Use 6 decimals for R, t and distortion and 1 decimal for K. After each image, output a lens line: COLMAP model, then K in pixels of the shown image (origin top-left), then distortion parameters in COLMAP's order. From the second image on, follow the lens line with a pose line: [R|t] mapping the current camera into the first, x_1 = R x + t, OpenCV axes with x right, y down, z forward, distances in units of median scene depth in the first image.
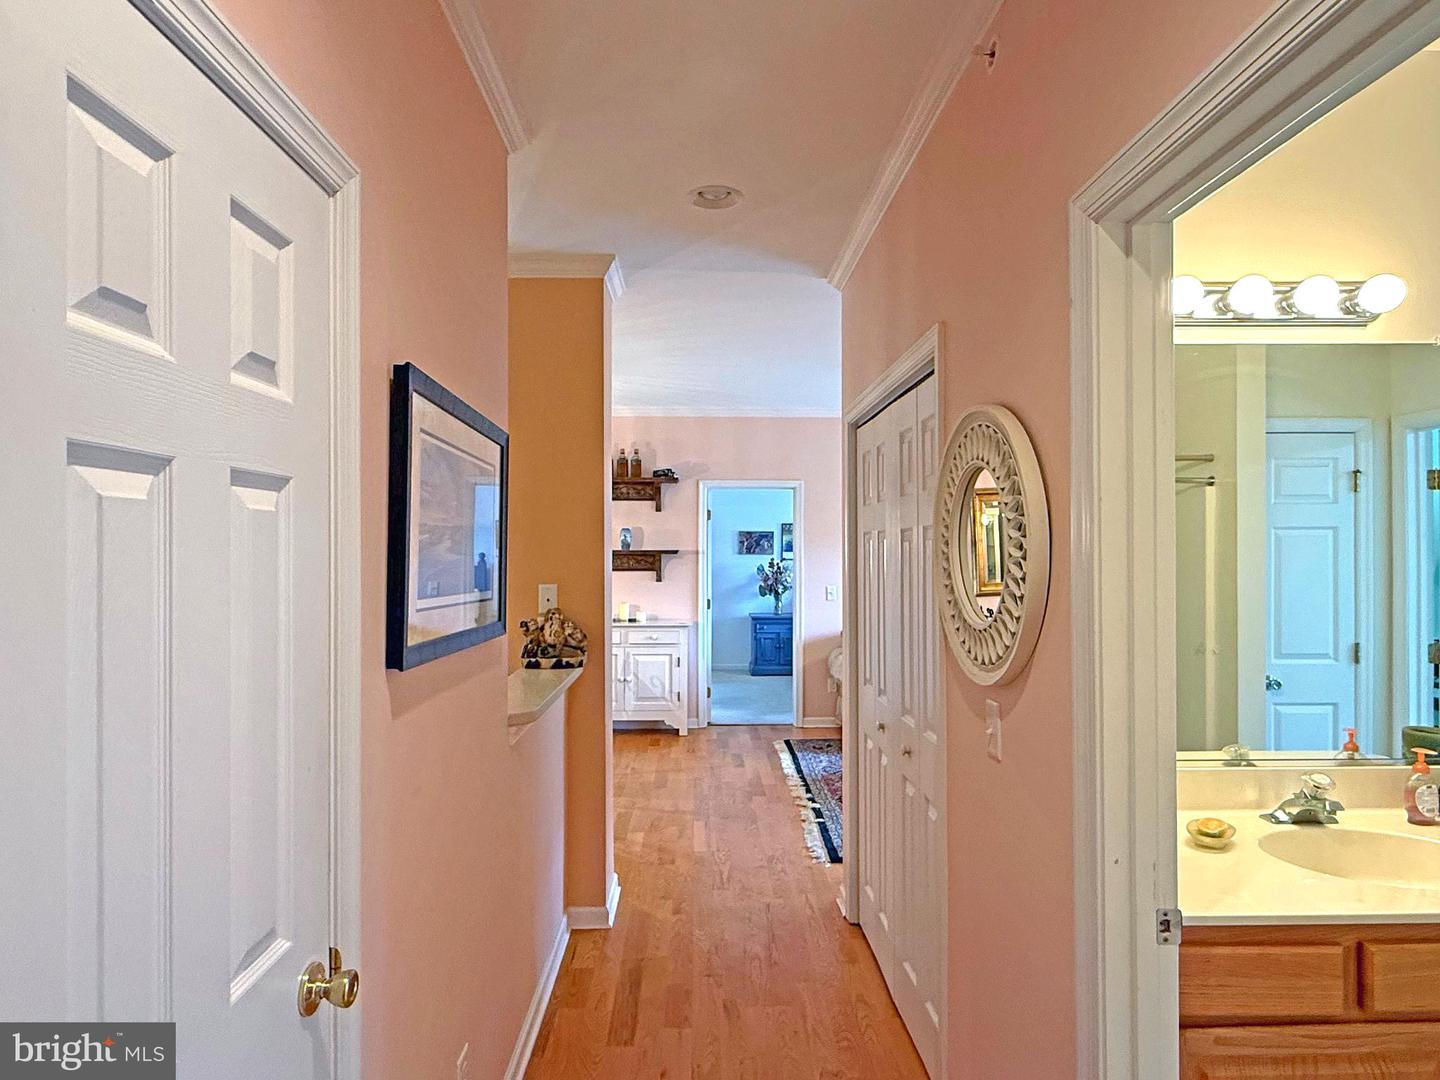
lens RADIAL K [[817.1, 0, 720.0], [0, 817.1, 540.0], [0, 0, 1]] dist [-0.002812, -0.001447]
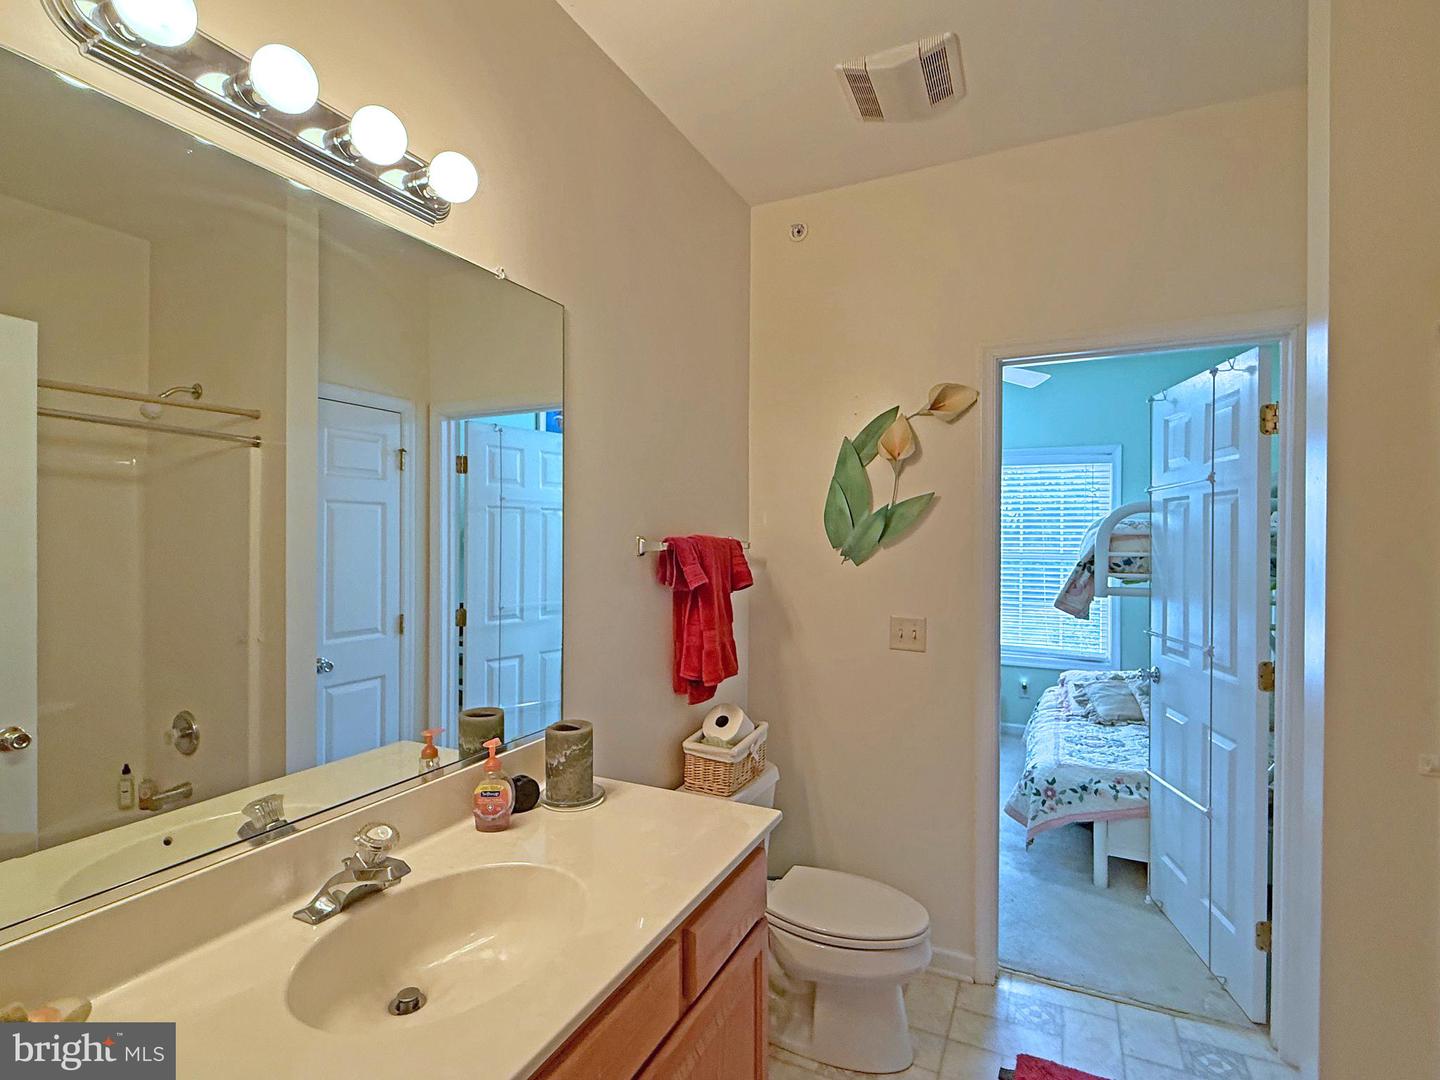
lens RADIAL K [[711.5, 0, 720.0], [0, 711.5, 540.0], [0, 0, 1]] dist [-0.001910, -0.000594]
pose [[0.455995, -0.002700, 0.889978, 0.158736], [-0.011728, 0.999890, 0.009043, 0.018075], [-0.889905, -0.014561, 0.455913, 0.225392]]
